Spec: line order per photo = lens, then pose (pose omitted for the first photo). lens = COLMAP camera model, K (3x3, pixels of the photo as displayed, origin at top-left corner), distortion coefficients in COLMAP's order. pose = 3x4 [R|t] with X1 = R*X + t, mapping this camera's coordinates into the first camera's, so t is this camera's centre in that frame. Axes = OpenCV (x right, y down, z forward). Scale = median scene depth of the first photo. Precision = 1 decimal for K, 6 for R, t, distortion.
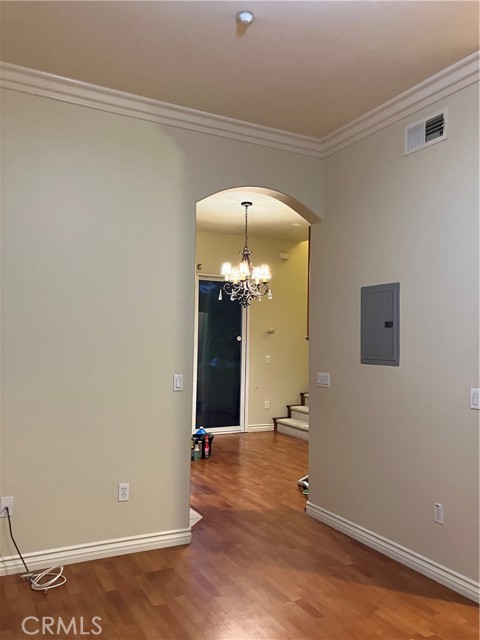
lens RADIAL K [[526.3, 0, 240.0], [0, 526.3, 320.0], [0, 0, 1]] dist [0.030511, -0.023490]
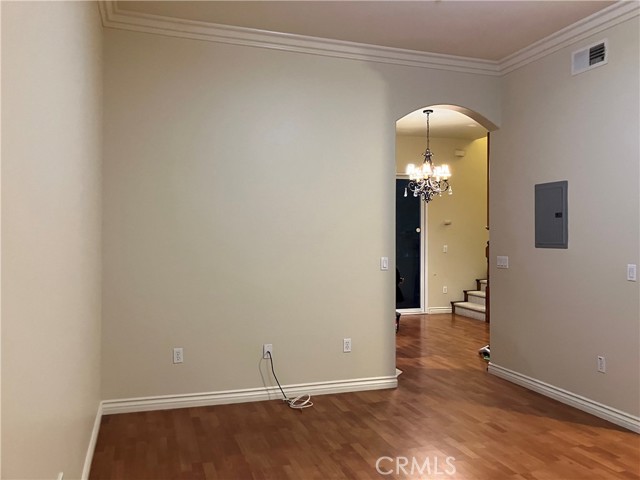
lens RADIAL K [[526.3, 0, 322.8], [0, 526.3, 230.8], [0, 0, 1]] dist [0.030511, -0.023490]
pose [[0.987882, -0.015673, -0.154411, -0.068447], [0.020708, 0.999303, 0.031055, -0.004354], [0.153817, -0.033876, 0.987518, -0.290768]]
